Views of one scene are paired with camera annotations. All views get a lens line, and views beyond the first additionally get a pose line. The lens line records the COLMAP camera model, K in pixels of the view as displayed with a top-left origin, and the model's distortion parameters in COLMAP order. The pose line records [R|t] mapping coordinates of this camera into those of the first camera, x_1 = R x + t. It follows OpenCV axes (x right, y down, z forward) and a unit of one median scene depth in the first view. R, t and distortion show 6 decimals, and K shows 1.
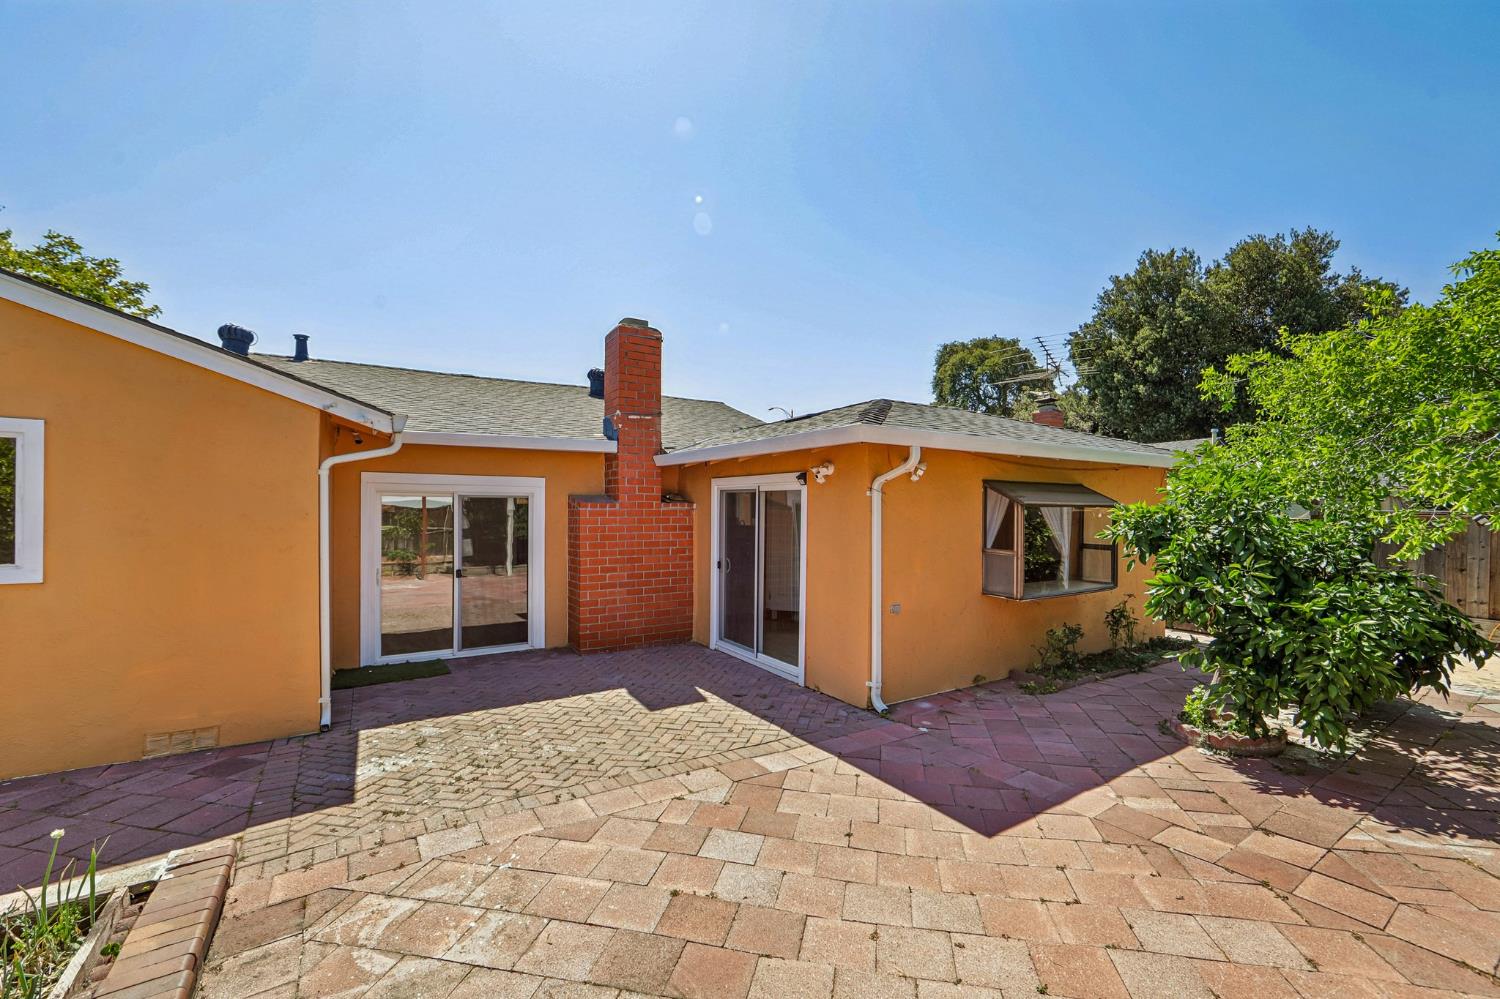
lens RADIAL K [[606.9, 0, 761.6], [0, 606.9, 501.0], [0, 0, 1]] dist [-0.009251, 0.000254]
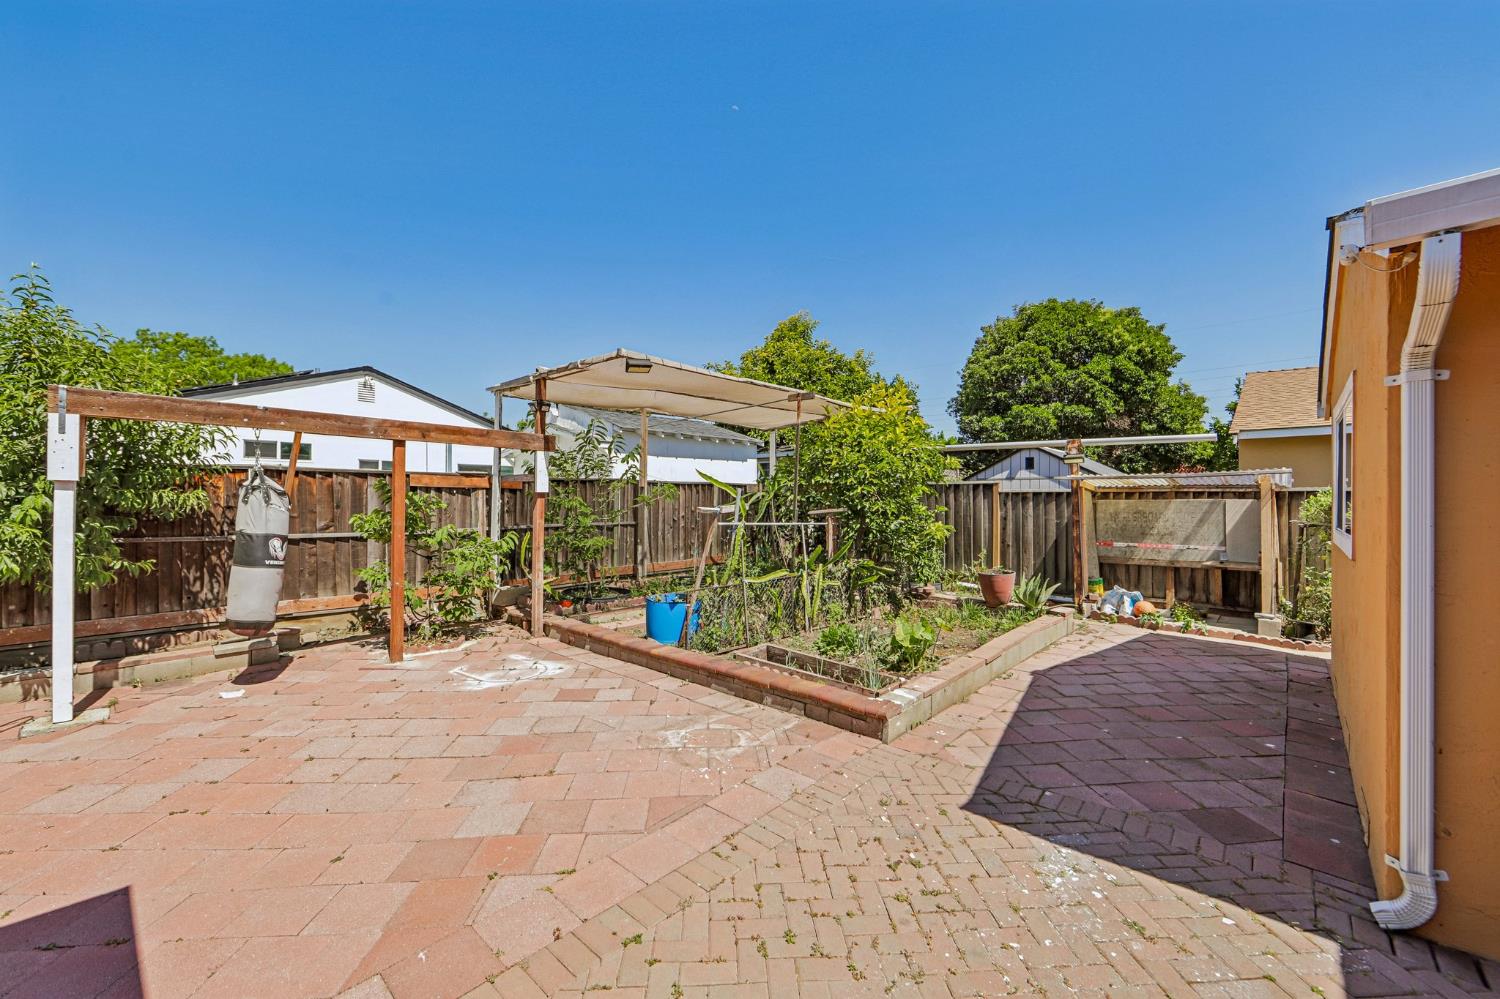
lens RADIAL K [[606.9, 0, 761.6], [0, 606.9, 501.0], [0, 0, 1]] dist [-0.009251, 0.000254]
pose [[-0.963151, -0.006811, -0.268875, -0.128565], [-0.002543, 0.999865, -0.016220, 0.057177], [0.268950, -0.014939, -0.963038, 1.351507]]
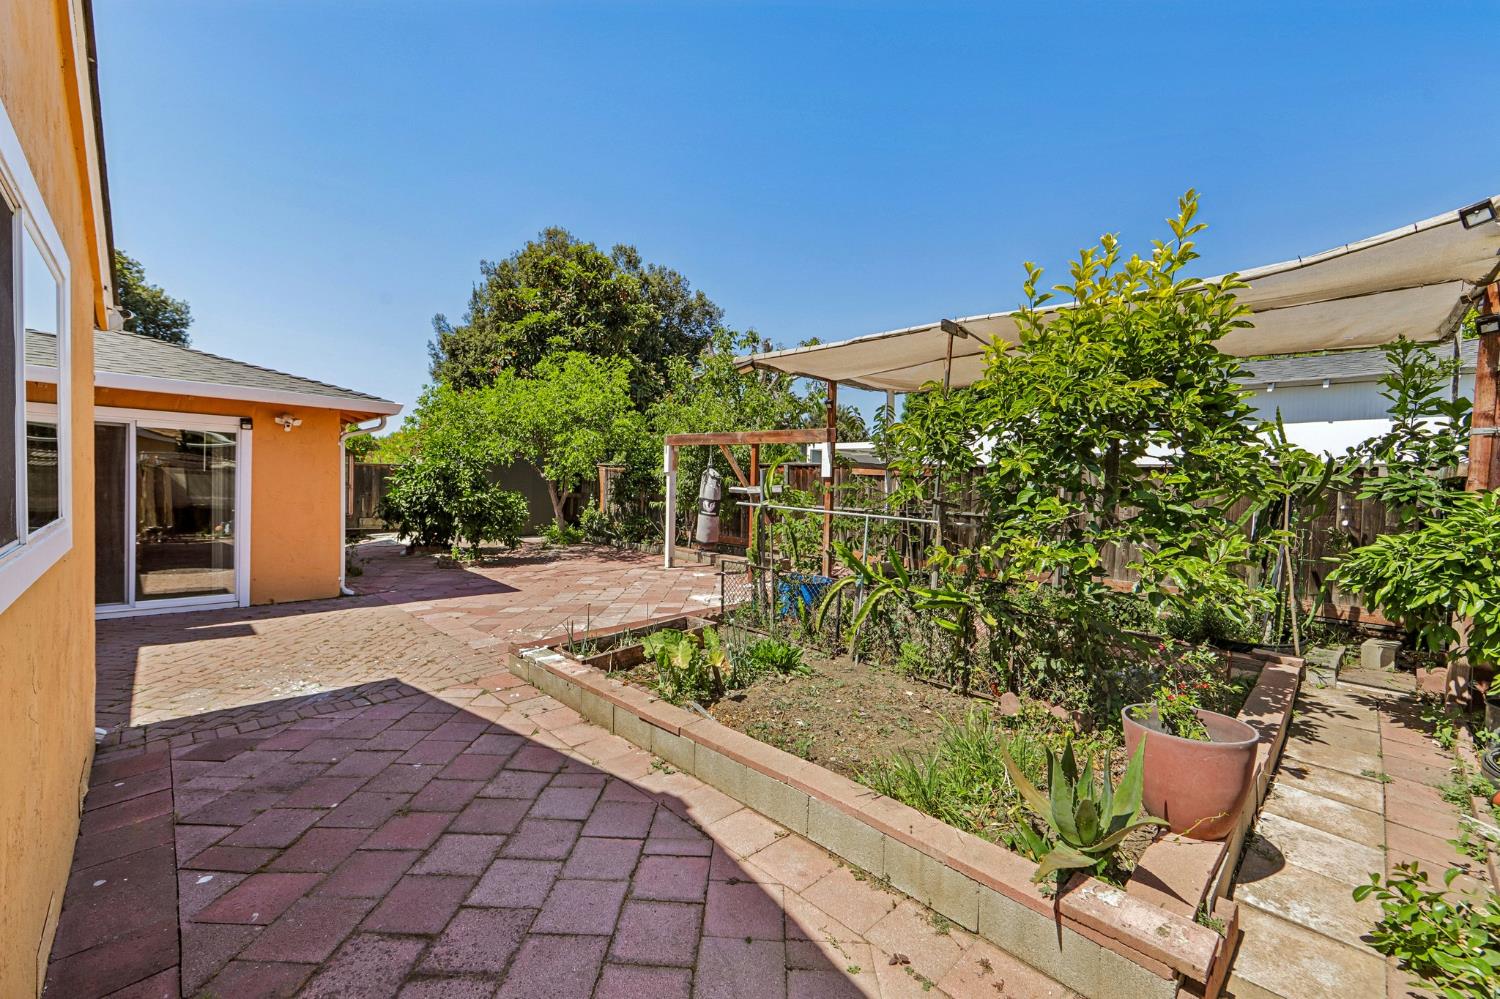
lens RADIAL K [[602.8, 0, 750.0], [0, 602.8, 499.5], [0, 0, 1]] dist [0.000253, 0.000098]
pose [[-0.203644, -0.037531, 0.978325, -1.590725], [-0.043067, 0.998641, 0.029346, 0.038301], [-0.978097, -0.036157, -0.204984, 0.410815]]
